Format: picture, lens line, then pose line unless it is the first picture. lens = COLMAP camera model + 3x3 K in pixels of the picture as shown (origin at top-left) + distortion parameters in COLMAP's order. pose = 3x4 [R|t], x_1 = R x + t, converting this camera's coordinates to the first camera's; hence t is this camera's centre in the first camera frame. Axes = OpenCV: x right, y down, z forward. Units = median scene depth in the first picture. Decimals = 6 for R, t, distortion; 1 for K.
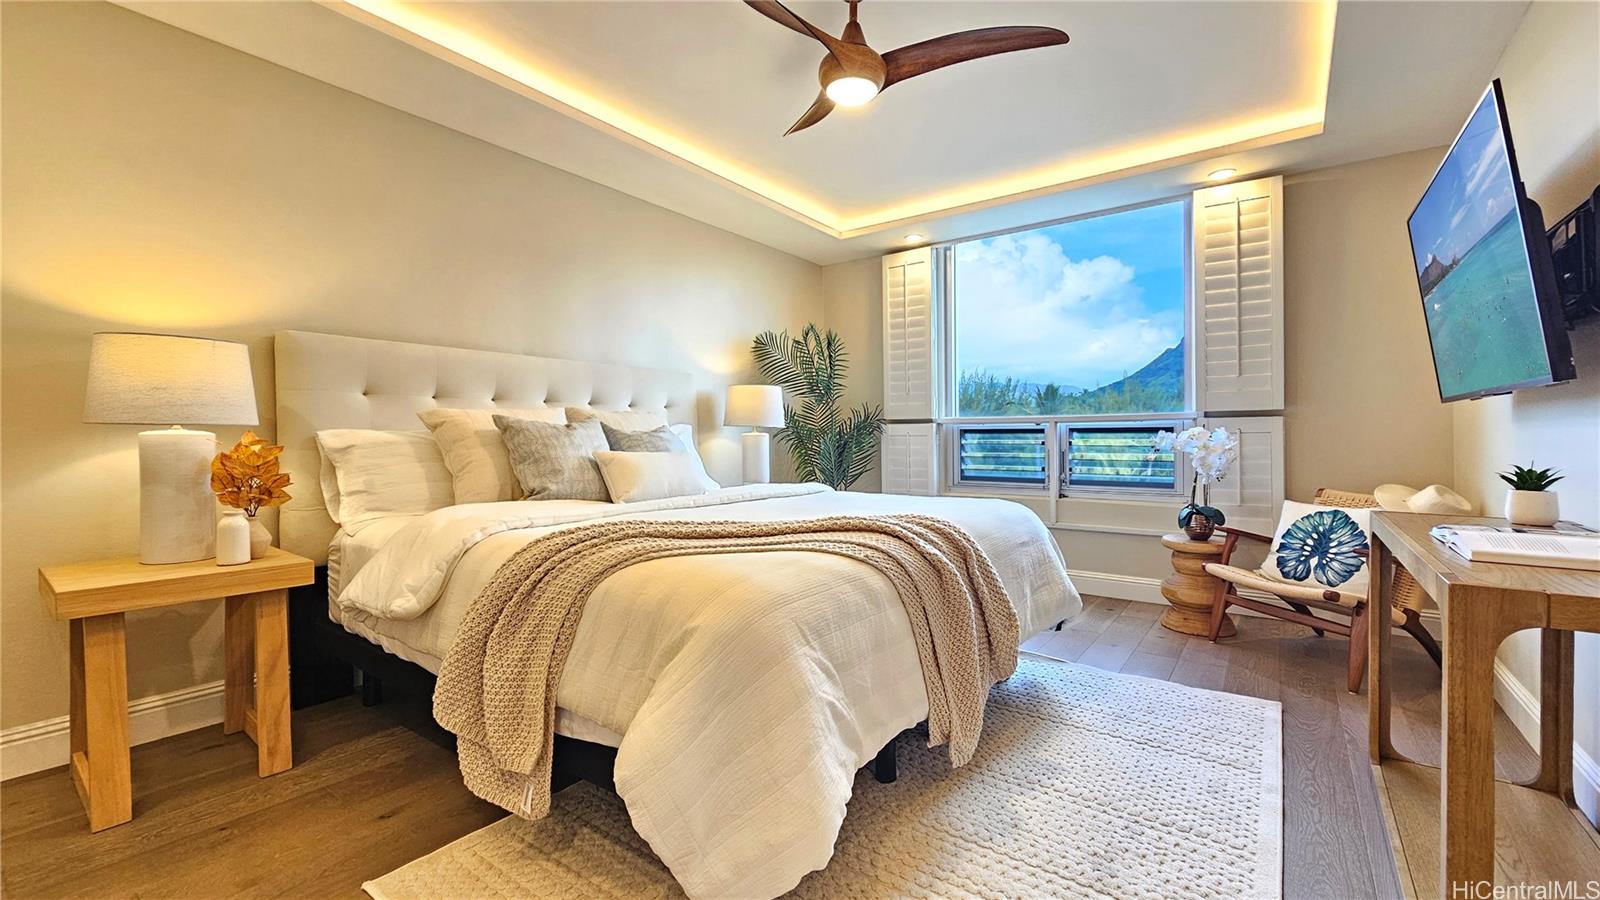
lens RADIAL K [[664.5, 0, 796.4], [0, 664.5, 453.7], [0, 0, 1]] dist [0.006100, -0.000121]
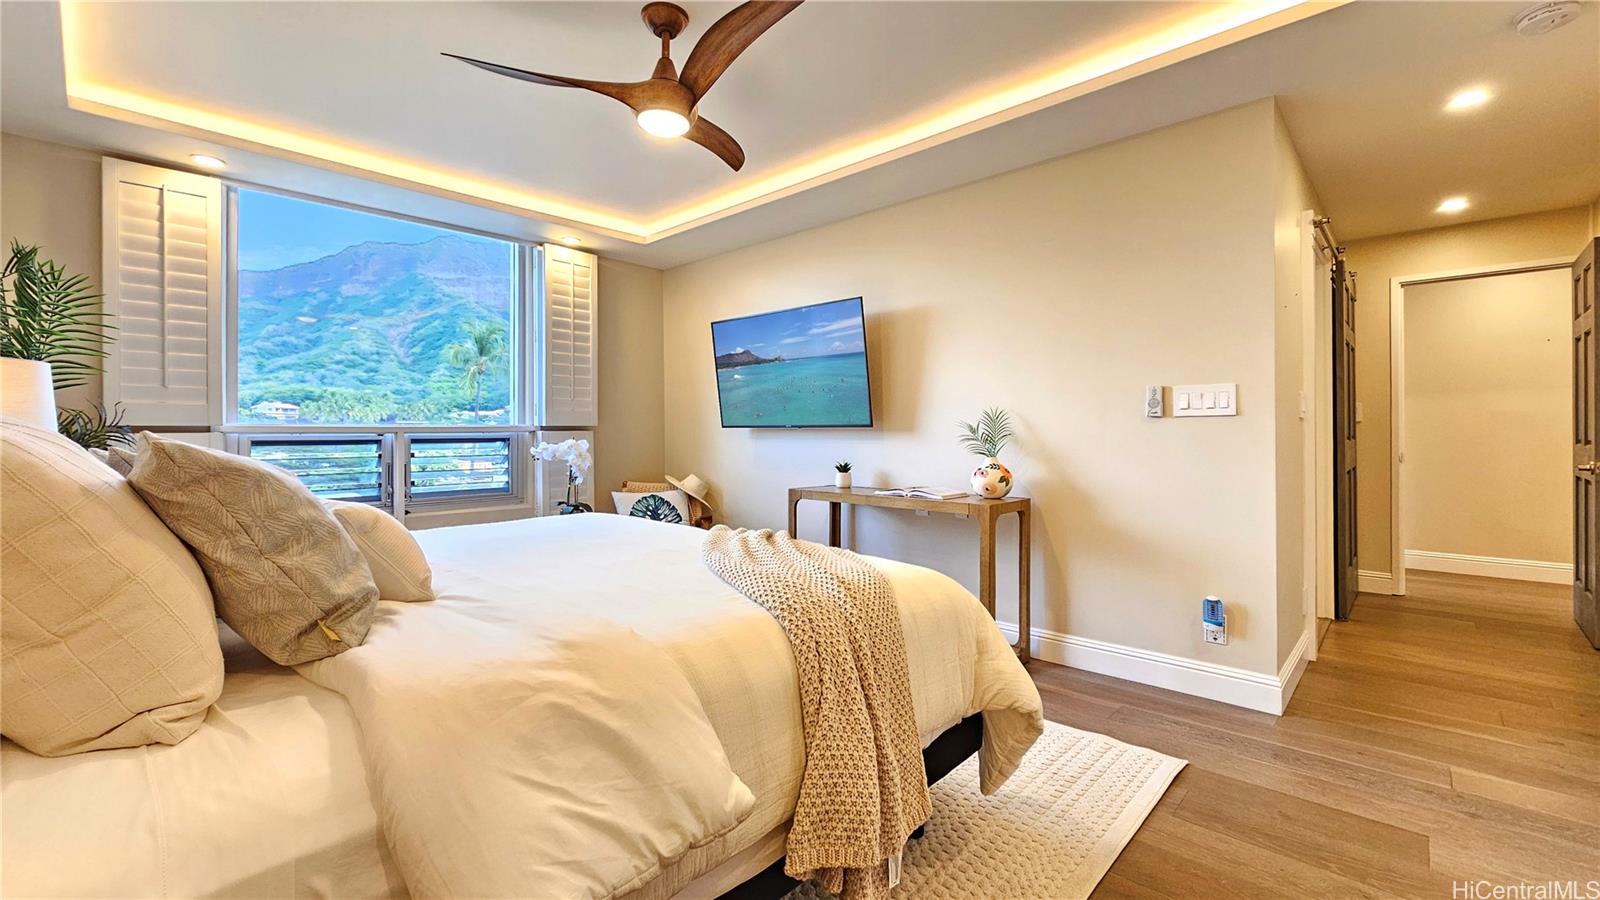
lens RADIAL K [[664.5, 0, 805.1], [0, 664.5, 436.8], [0, 0, 1]] dist [0.006100, -0.000121]
pose [[0.121745, -0.003811, 0.992554, -0.564145], [0.023381, 0.999726, 0.000970, -0.035080], [-0.992286, 0.023089, 0.121800, 0.407840]]
